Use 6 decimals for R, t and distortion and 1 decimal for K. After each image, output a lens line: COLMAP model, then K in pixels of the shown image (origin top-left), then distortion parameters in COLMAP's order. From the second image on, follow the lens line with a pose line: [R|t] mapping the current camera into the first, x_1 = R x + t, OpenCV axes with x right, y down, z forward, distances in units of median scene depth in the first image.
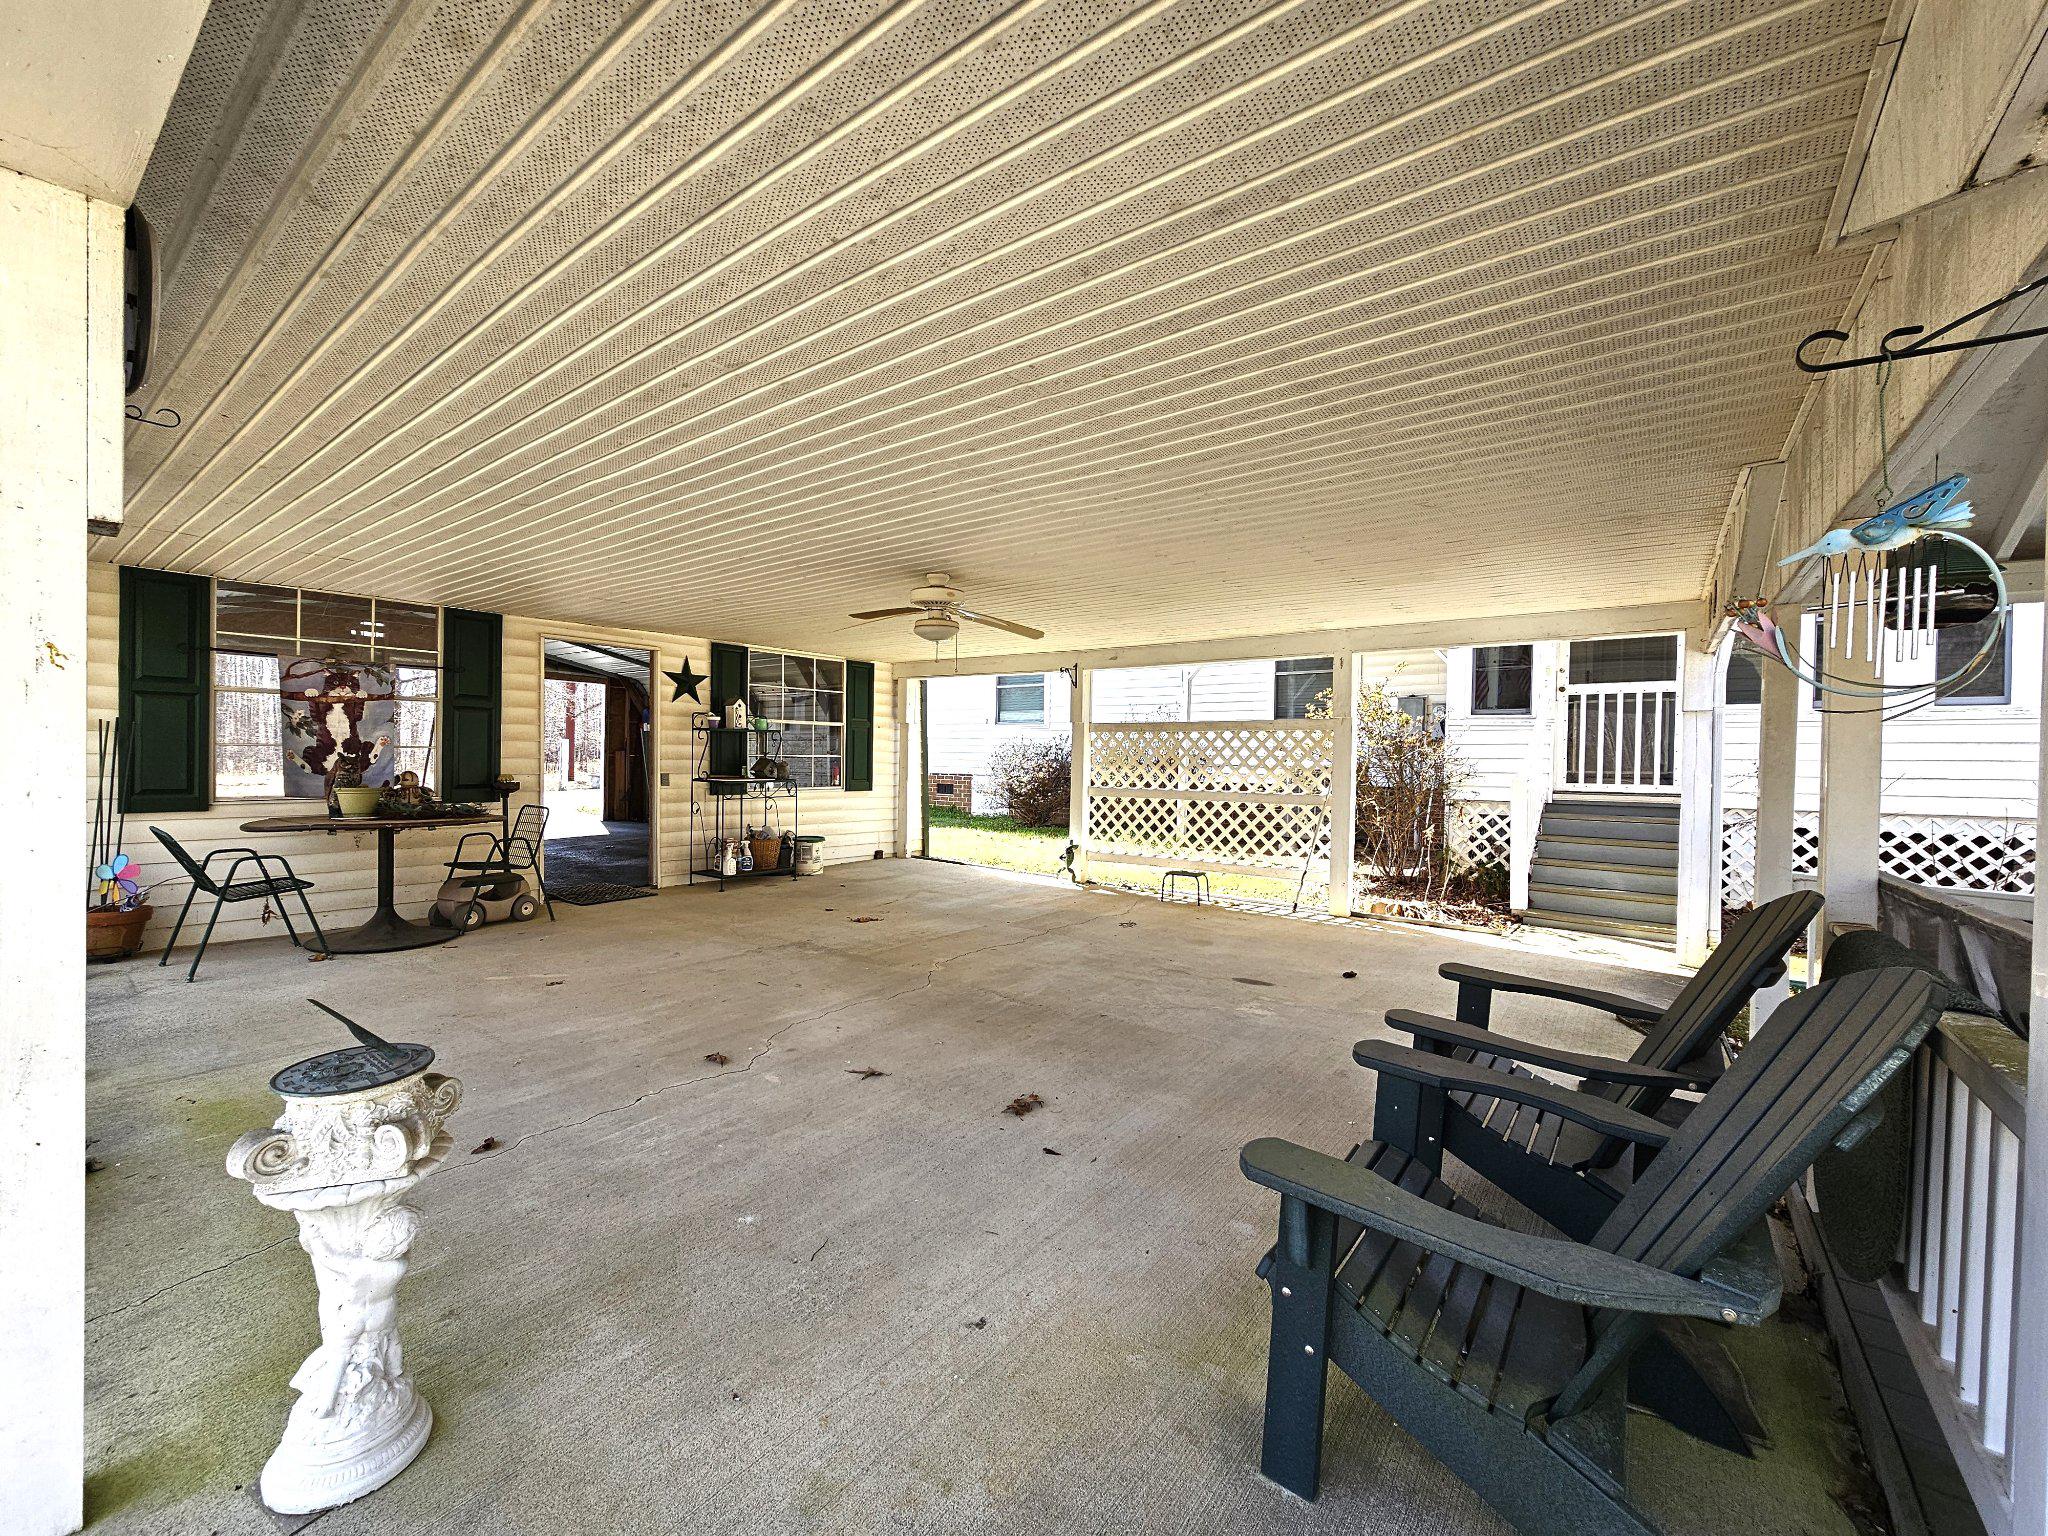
lens RADIAL K [[833.8, 0, 1021.2], [0, 833.8, 769.4], [0, 0, 1]] dist [-0.000961, -0.000501]
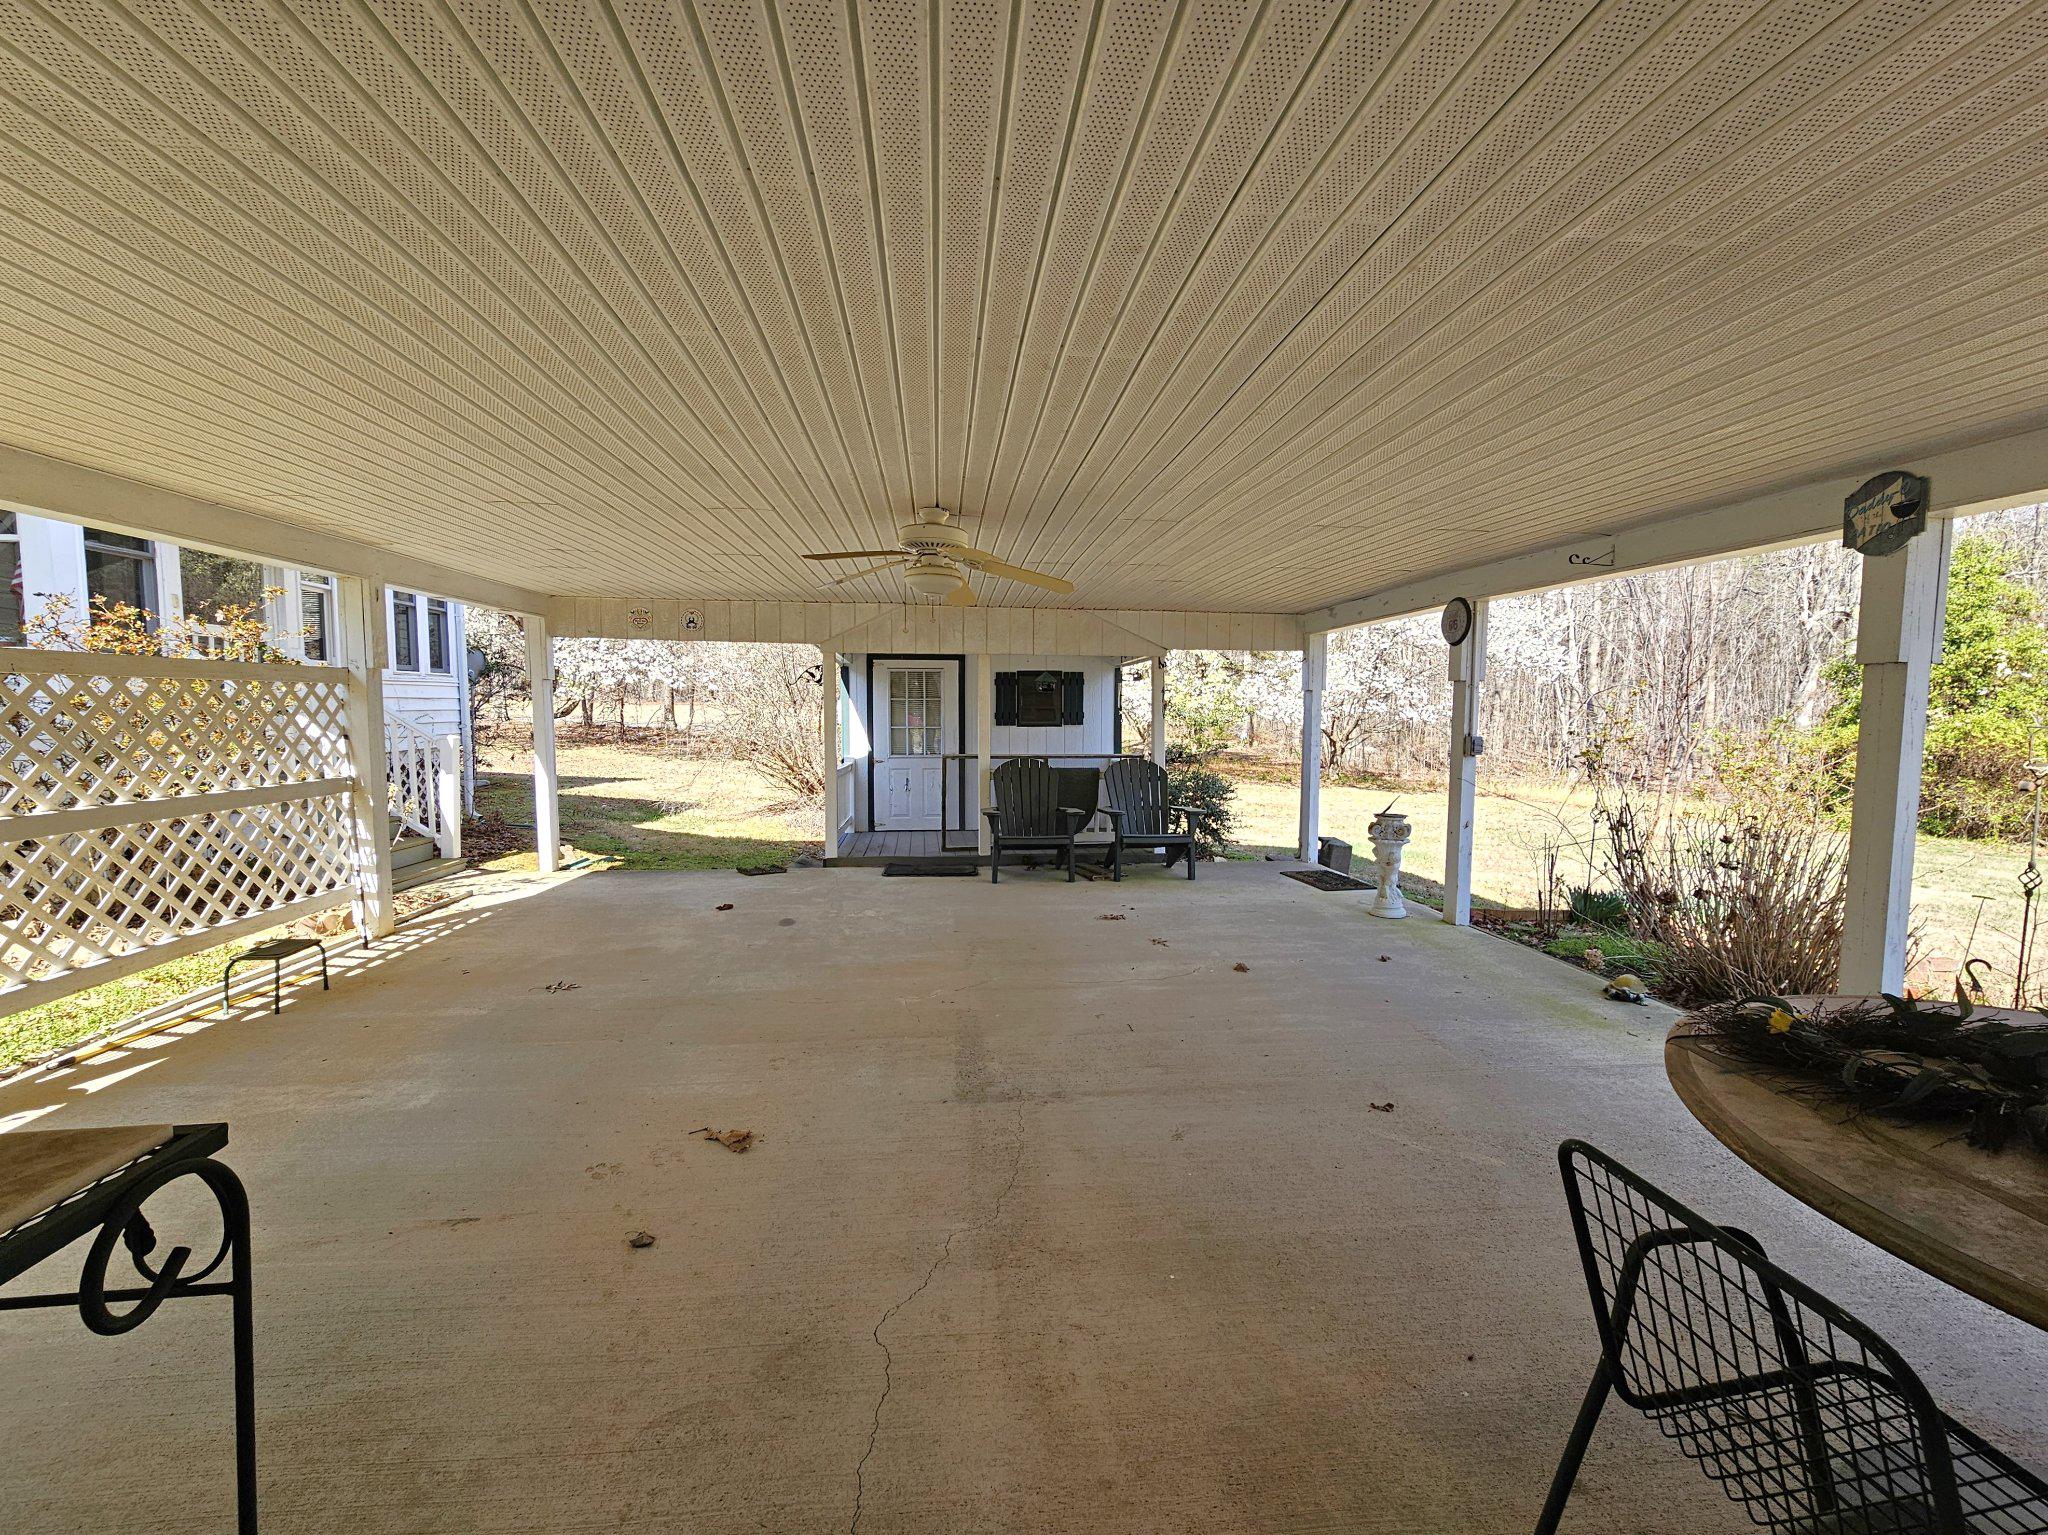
lens RADIAL K [[833.8, 0, 1021.2], [0, 833.8, 768.9], [0, 0, 1]] dist [-0.000961, -0.000501]
pose [[-0.676231, -0.075293, 0.732832, -0.902131], [-0.007372, 0.995405, 0.095468, -0.080461], [-0.736653, 0.059156, -0.673679, 1.785177]]
